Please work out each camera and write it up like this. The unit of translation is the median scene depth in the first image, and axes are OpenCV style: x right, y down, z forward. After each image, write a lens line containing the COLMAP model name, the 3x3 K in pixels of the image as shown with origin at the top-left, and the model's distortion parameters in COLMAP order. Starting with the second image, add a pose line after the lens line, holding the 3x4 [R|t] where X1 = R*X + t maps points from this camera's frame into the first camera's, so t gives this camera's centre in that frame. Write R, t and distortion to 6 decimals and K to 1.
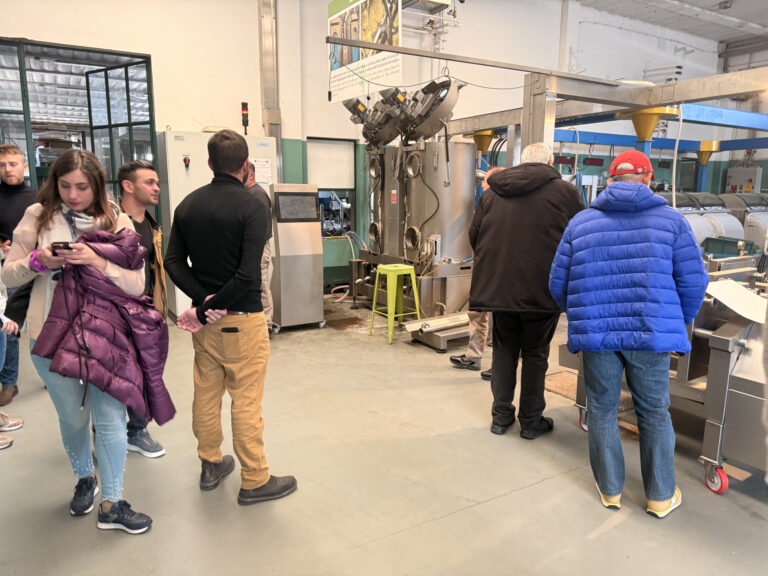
lens RADIAL K [[543.0, 0, 381.5], [0, 543.0, 289.9], [0, 0, 1]] dist [0.070306, -0.083088]
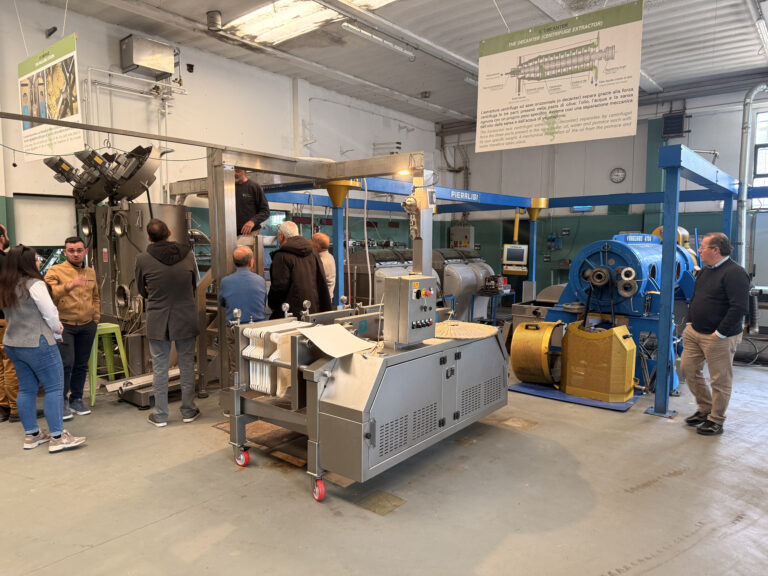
lens RADIAL K [[548.6, 0, 382.7], [0, 548.6, 295.4], [0, 0, 1]] dist [0.044367, -0.050192]
pose [[0.940808, -0.037391, 0.336870, 0.159041], [0.065586, 0.995195, -0.072706, 0.007581], [-0.332533, 0.090497, 0.938740, -0.107607]]
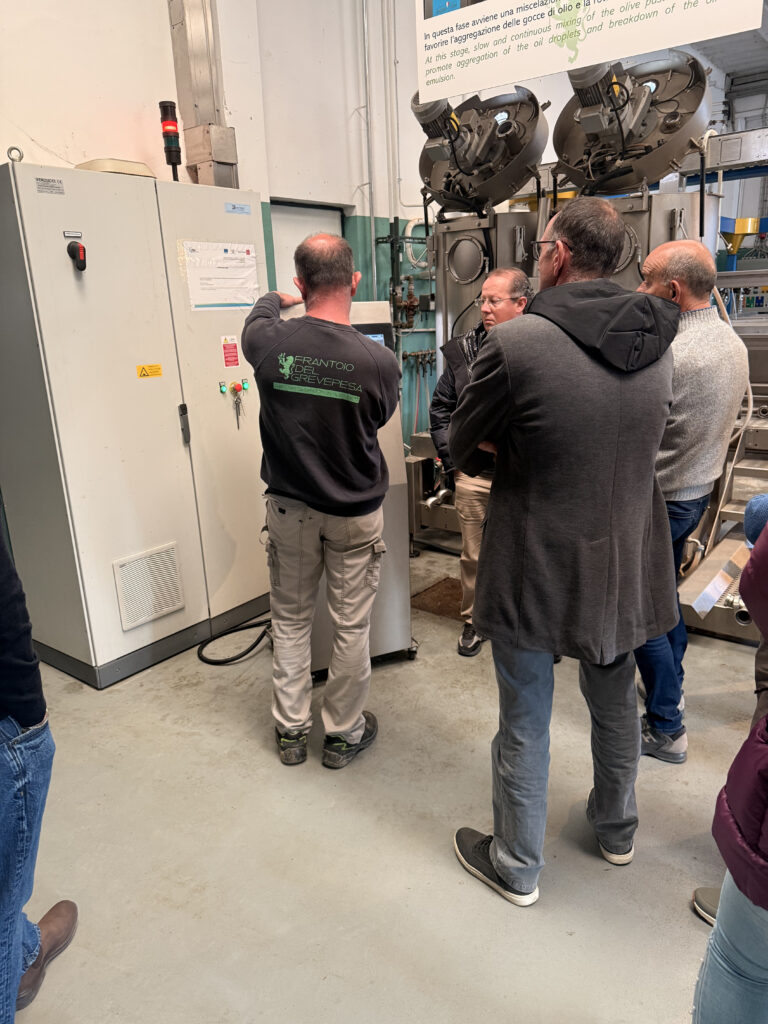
lens RADIAL K [[732.4, 0, 385.0], [0, 732.4, 510.1], [0, 0, 1]] dist [0.041322, -0.047646]
pose [[0.931656, -0.138898, 0.335745, -0.340481], [0.110391, 0.988573, 0.102650, -0.090099], [-0.346167, -0.058571, 0.936343, 0.447564]]
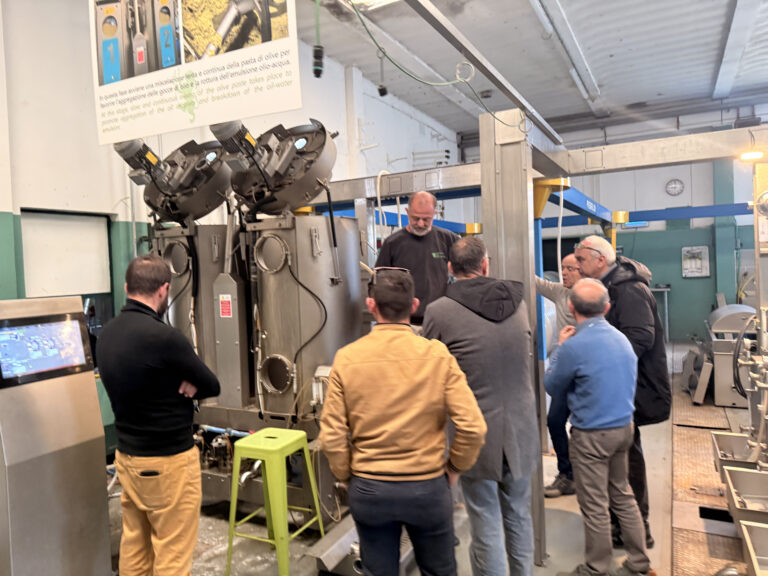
lens RADIAL K [[547.5, 0, 386.7], [0, 547.5, 289.7], [0, 0, 1]] dist [0.040075, -0.043389]
pose [[0.849892, -0.059308, 0.523609, -0.140856], [0.137351, 0.984232, -0.111458, -0.101037], [-0.508742, 0.166646, 0.844636, 0.417252]]
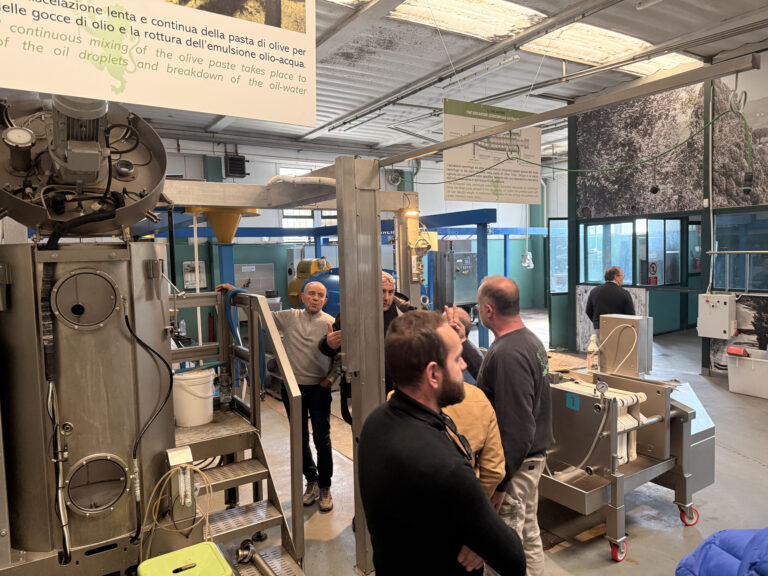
lens RADIAL K [[549.3, 0, 380.3], [0, 549.3, 288.7], [0, 0, 1]] dist [0.041322, -0.047646]
pose [[-0.014094, -0.069761, 0.997464, -0.311918], [0.200100, 0.977187, 0.071171, -0.211176], [-0.979674, 0.200596, 0.000186, 0.758880]]
